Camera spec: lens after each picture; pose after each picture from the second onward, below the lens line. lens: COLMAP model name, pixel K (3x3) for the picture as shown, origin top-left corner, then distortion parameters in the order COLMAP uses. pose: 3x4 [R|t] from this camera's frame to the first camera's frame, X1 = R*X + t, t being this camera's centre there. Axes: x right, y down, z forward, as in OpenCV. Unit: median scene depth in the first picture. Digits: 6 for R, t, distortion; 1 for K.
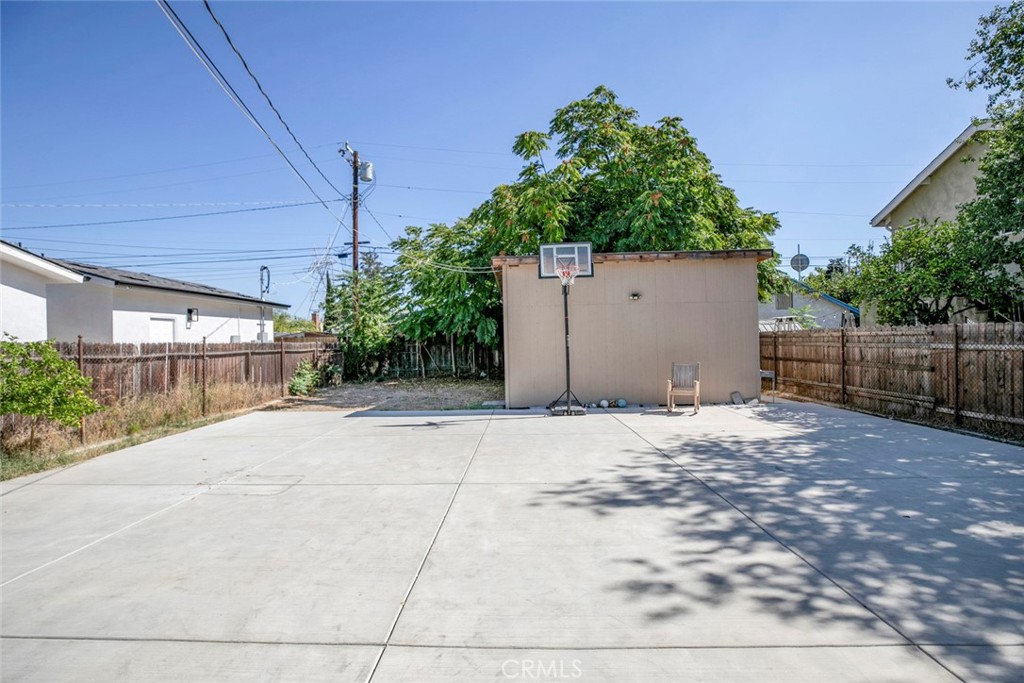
lens RADIAL K [[484.2, 0, 490.6], [0, 484.2, 342.9], [0, 0, 1]] dist [-0.046388, 0.016262]
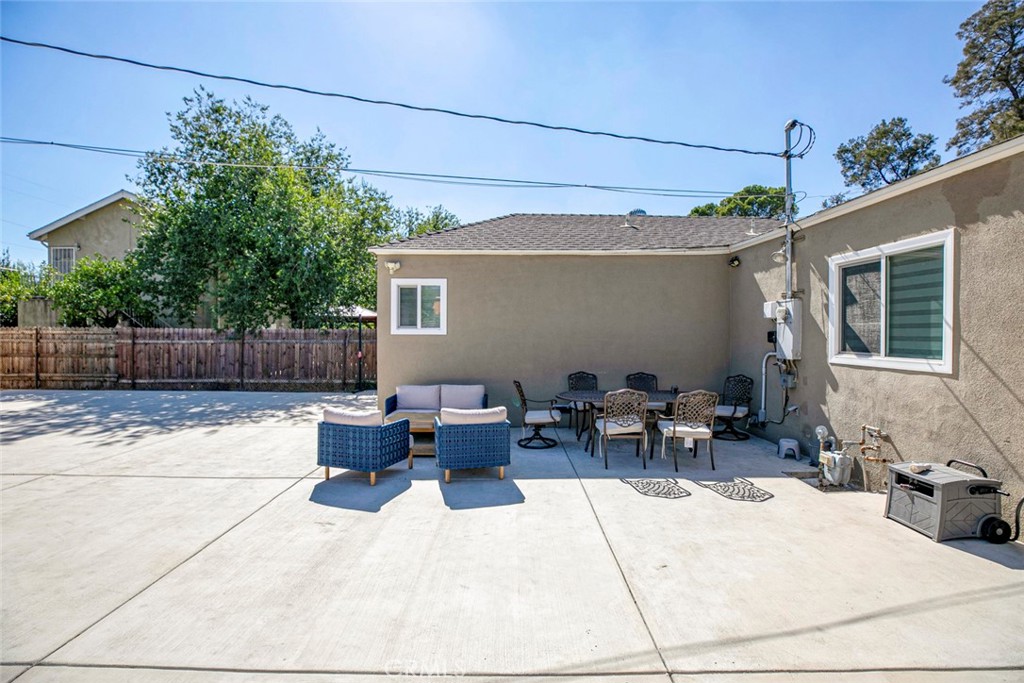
lens RADIAL K [[461.4, 0, 512.0], [0, 461.4, 341.5], [0, 0, 1]] dist [-0.038899, 0.009848]
pose [[-0.025540, 0.005277, 0.999660, -0.454278], [-0.000238, 0.999986, -0.005285, 0.011266], [-0.999674, -0.000373, -0.025539, -0.213700]]
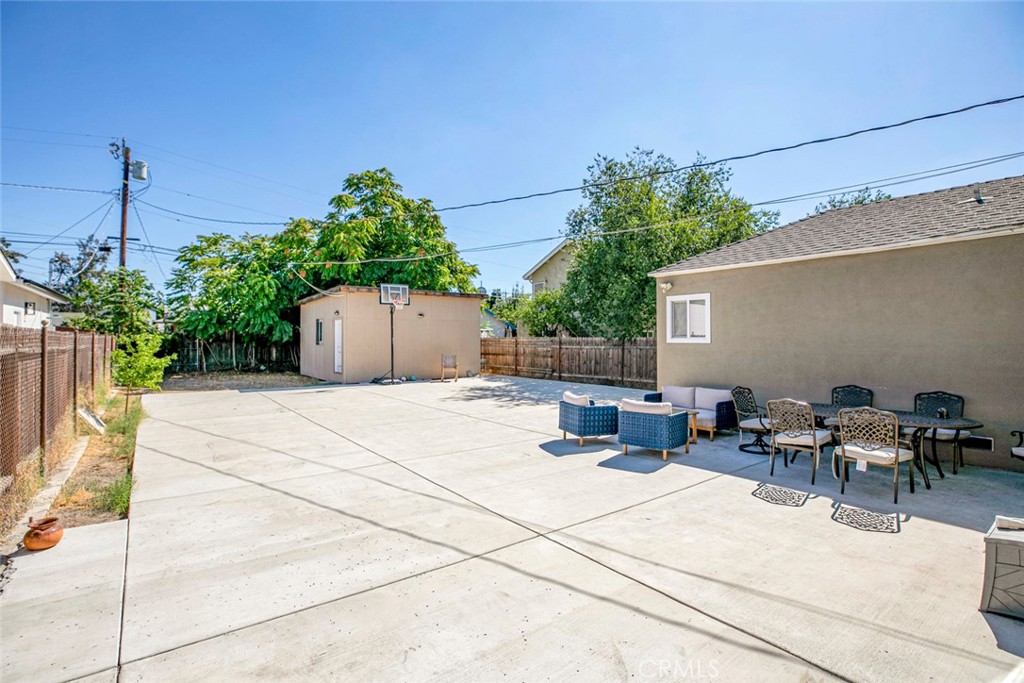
lens RADIAL K [[461.4, 0, 512.0], [0, 461.4, 341.5], [0, 0, 1]] dist [-0.038899, 0.009848]
pose [[0.765694, 0.019545, 0.642908, -0.493057], [-0.015524, 0.999809, -0.011906, 0.009048], [-0.643018, -0.000864, 0.765851, -0.448540]]
